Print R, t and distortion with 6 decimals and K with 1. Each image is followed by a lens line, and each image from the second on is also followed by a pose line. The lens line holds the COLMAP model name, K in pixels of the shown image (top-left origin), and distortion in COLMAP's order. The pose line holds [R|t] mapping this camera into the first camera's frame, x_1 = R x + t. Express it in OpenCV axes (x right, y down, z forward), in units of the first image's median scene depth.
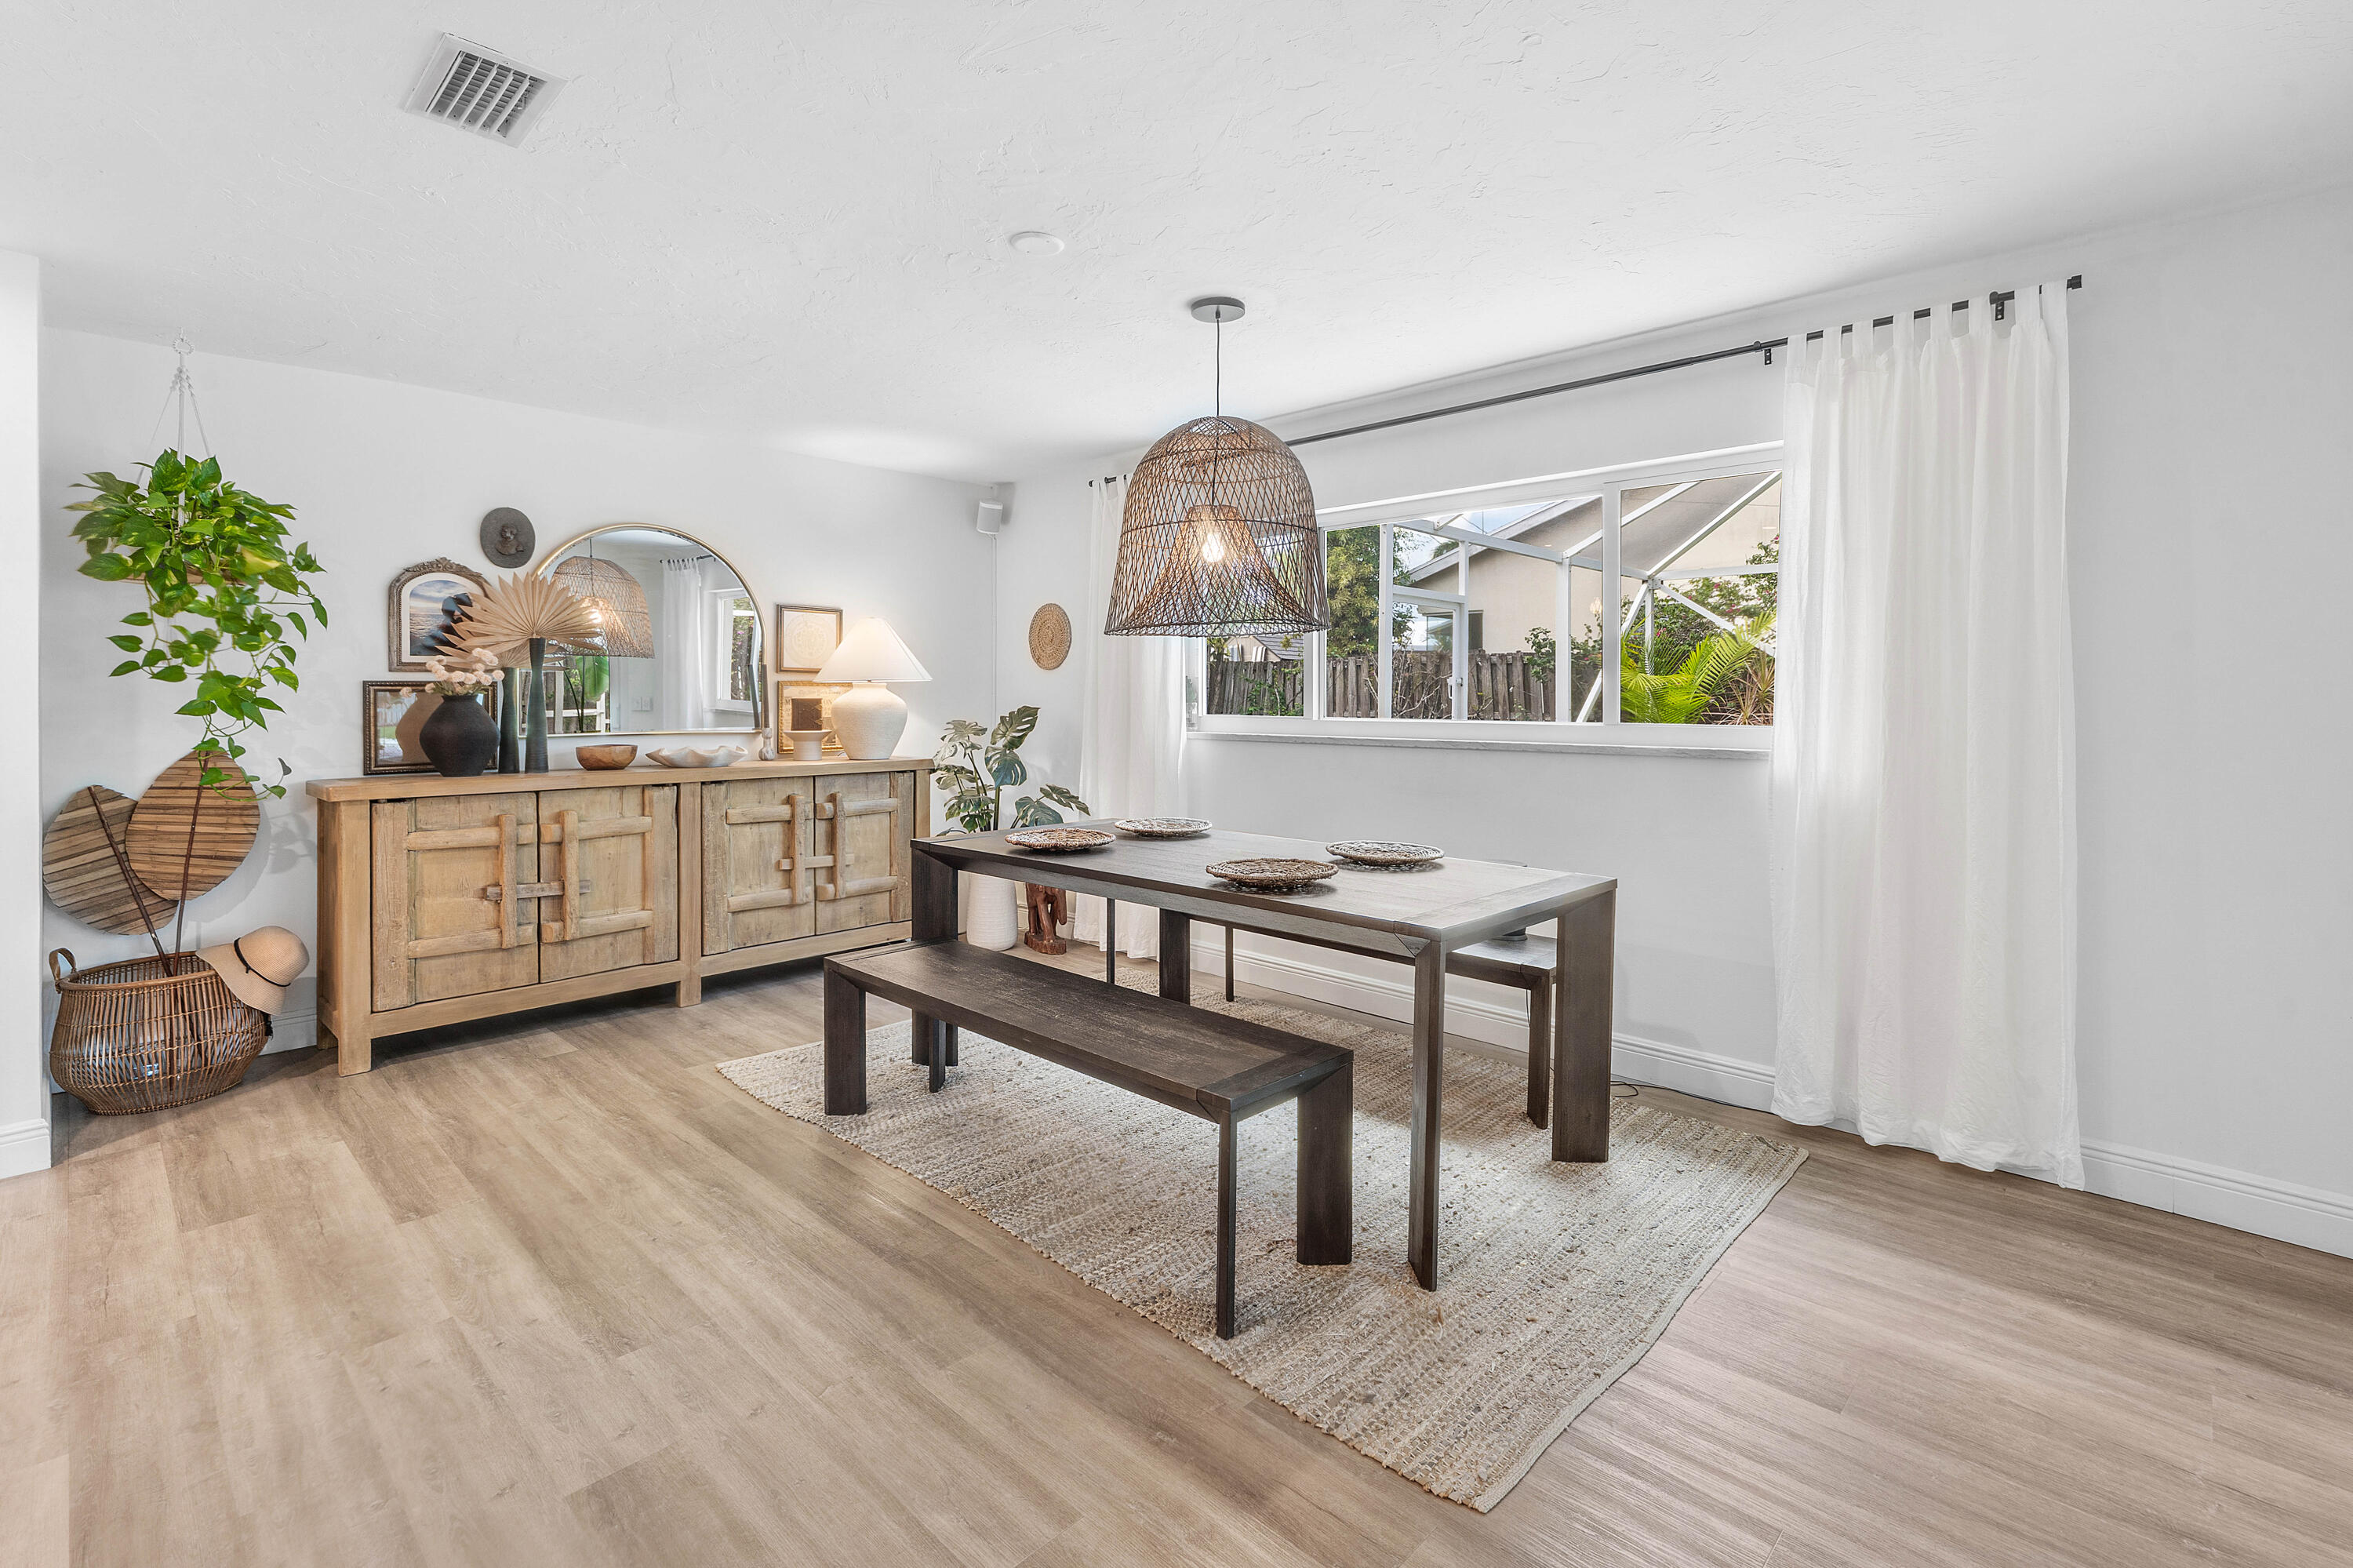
lens RADIAL K [[1046.3, 0, 1222.4], [0, 1046.3, 745.8], [0, 0, 1]] dist [-0.009059, 0.003349]
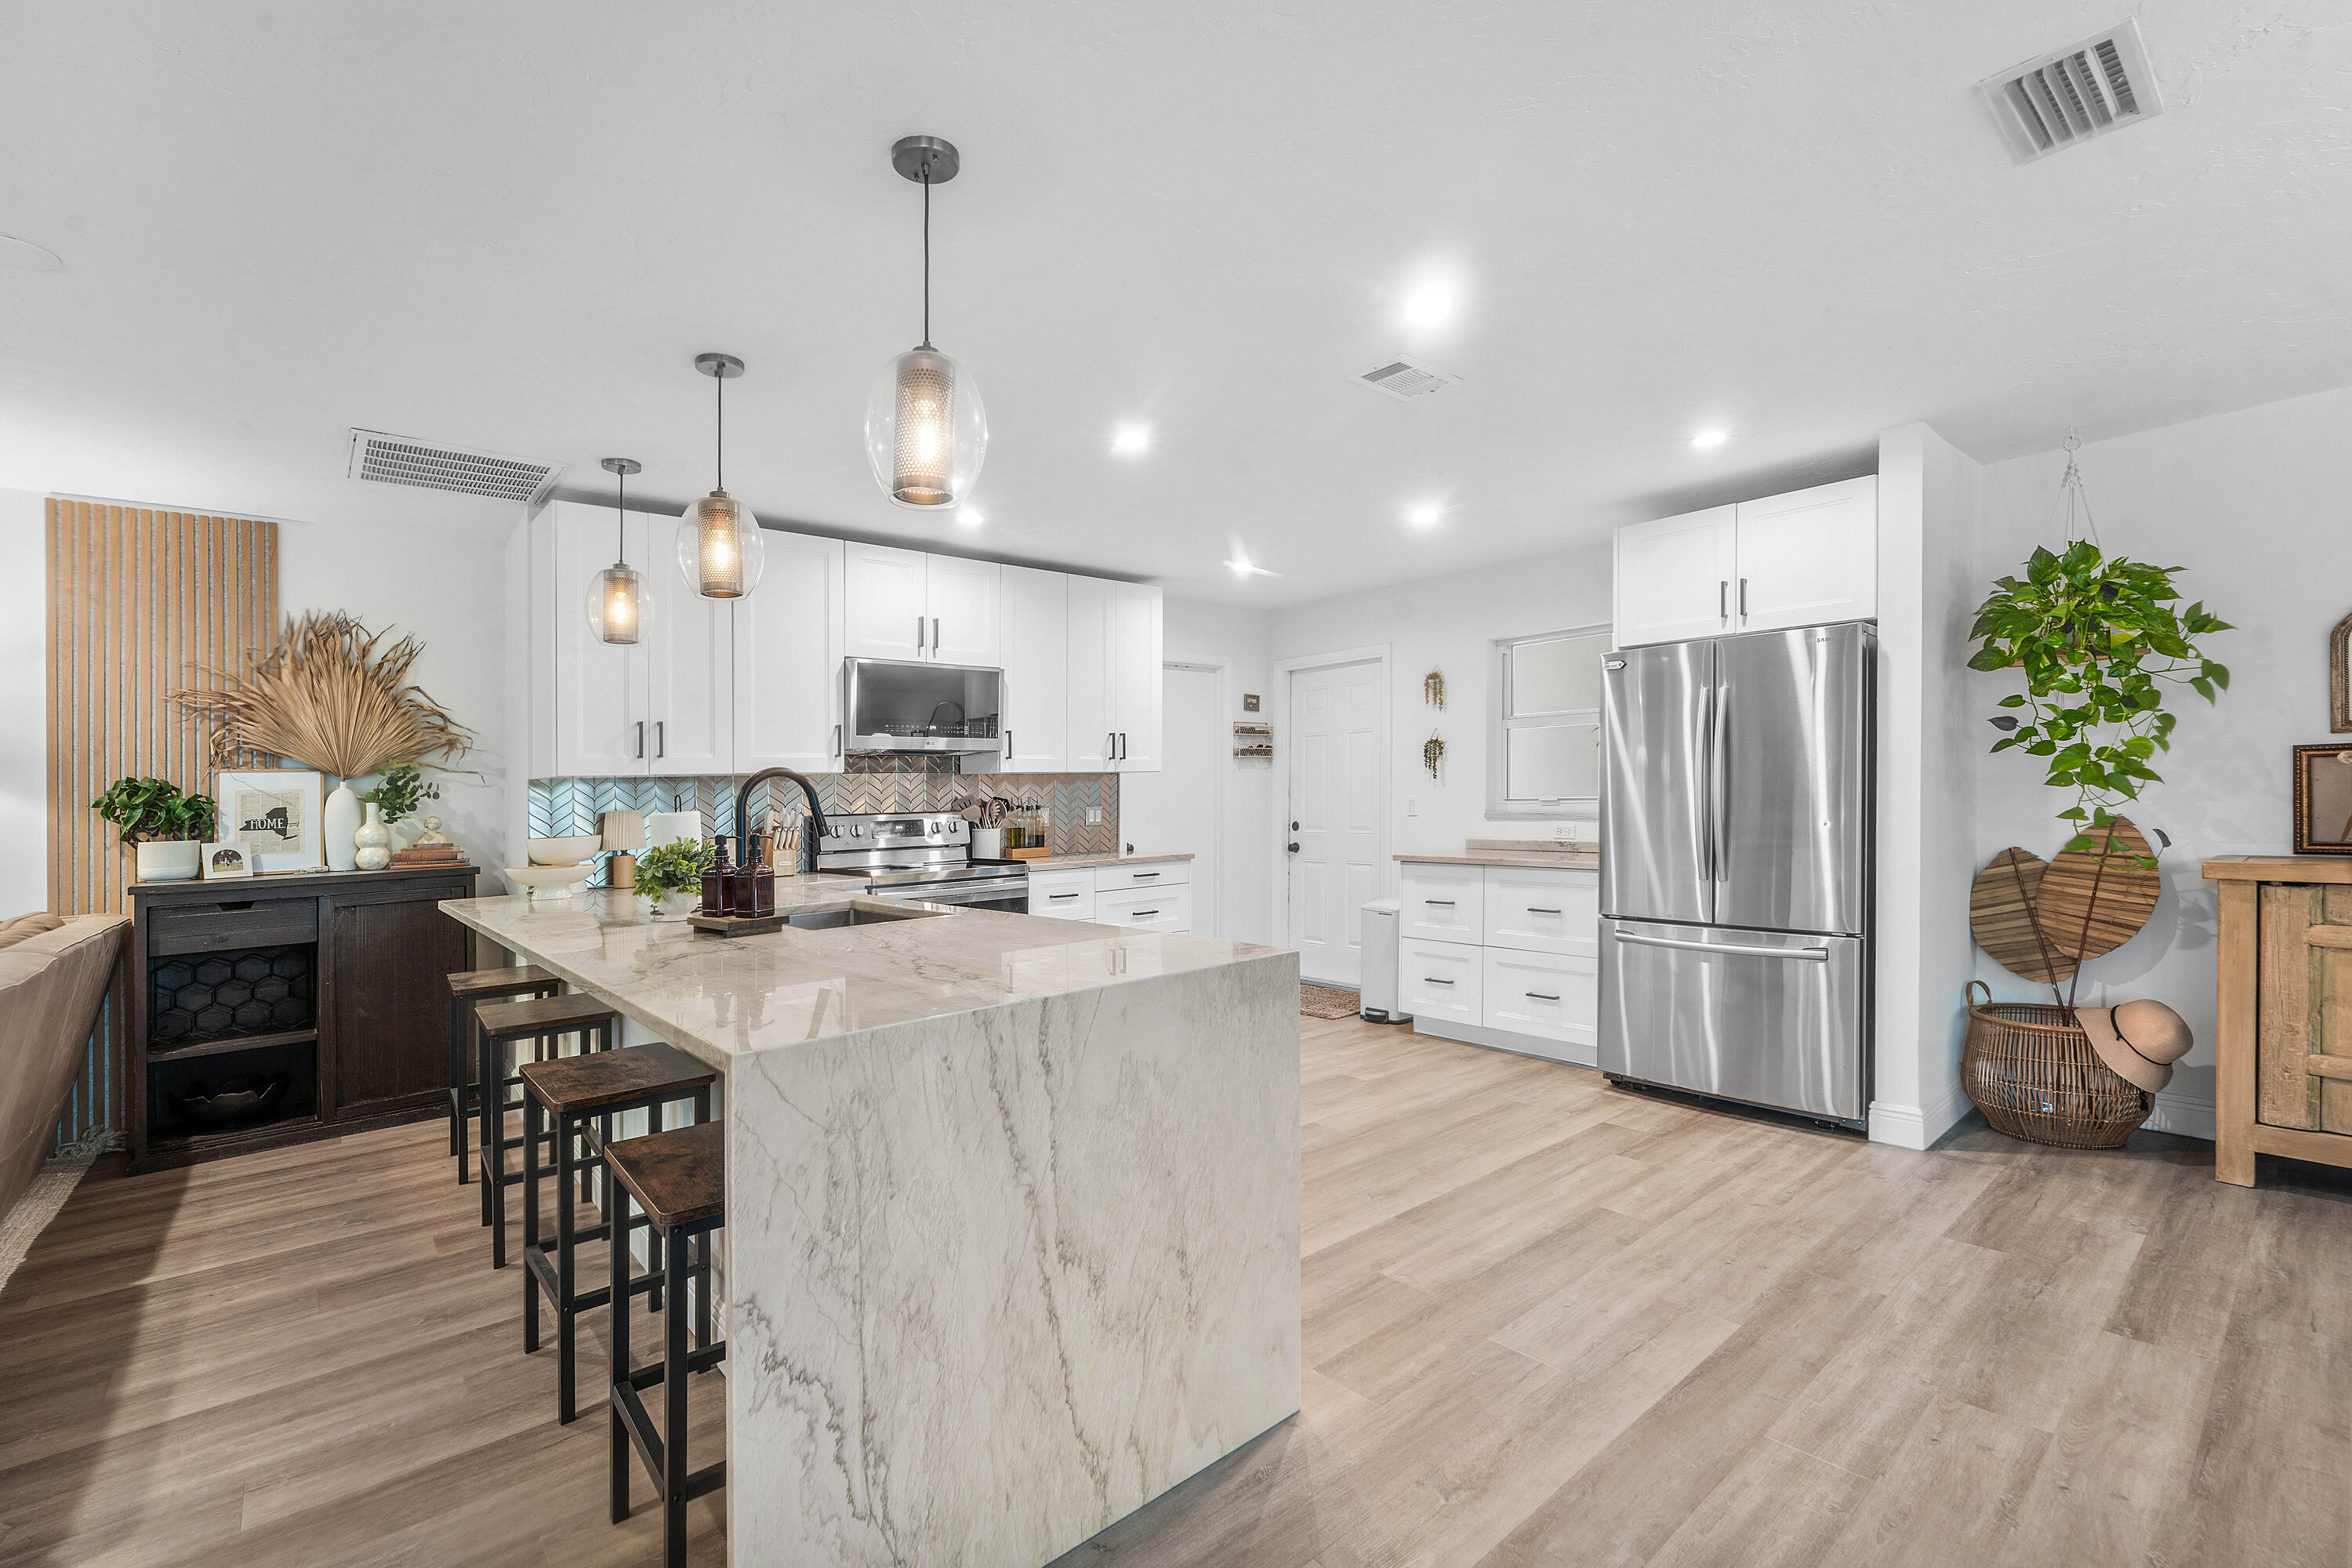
lens RADIAL K [[1045.8, 0, 1174.5], [0, 1045.8, 804.2], [0, 0, 1]] dist [-0.009059, 0.003349]
pose [[-0.112120, 0.011385, -0.993629, 0.168520], [-0.022129, 0.999658, 0.013952, -0.004920], [0.993448, 0.023552, -0.111830, 0.199567]]
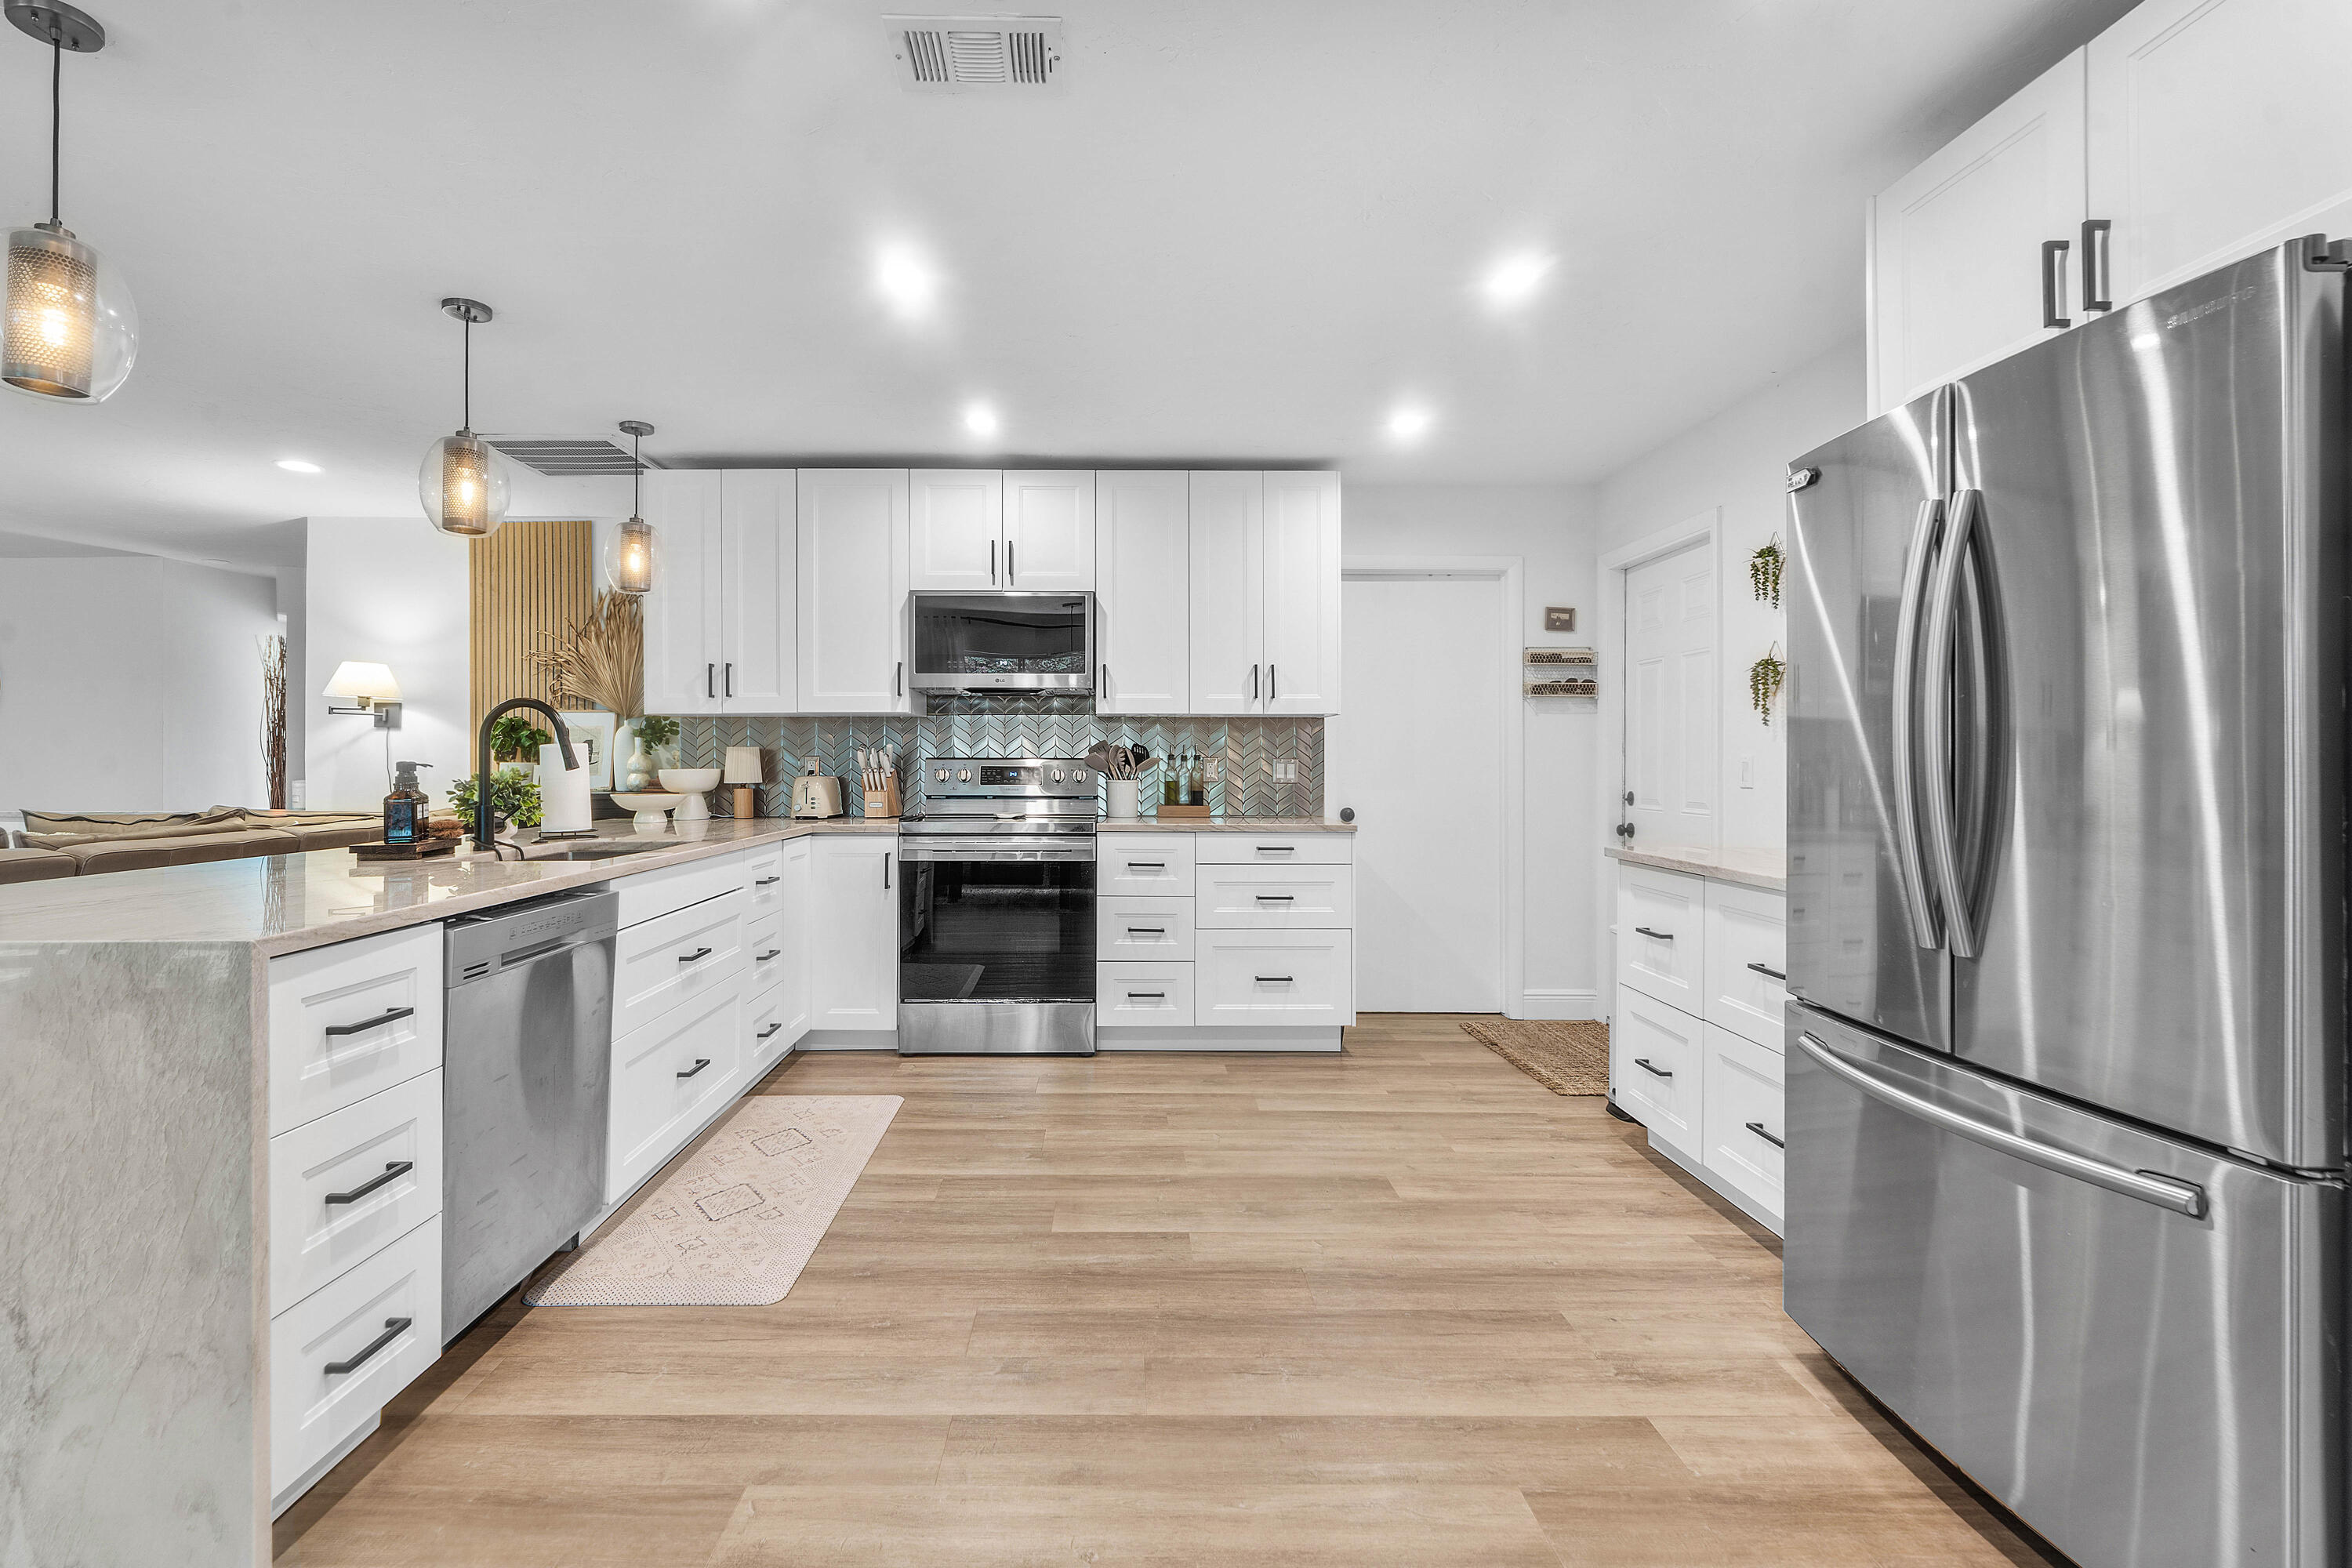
lens RADIAL K [[1045.8, 0, 1102.6], [0, 1045.8, 764.7], [0, 0, 1]] dist [-0.009059, 0.003349]
pose [[-0.738080, -0.002513, -0.674709, -0.445483], [-0.035779, 0.998732, 0.035419, -0.007122], [0.673764, 0.050282, -0.737234, 0.754359]]
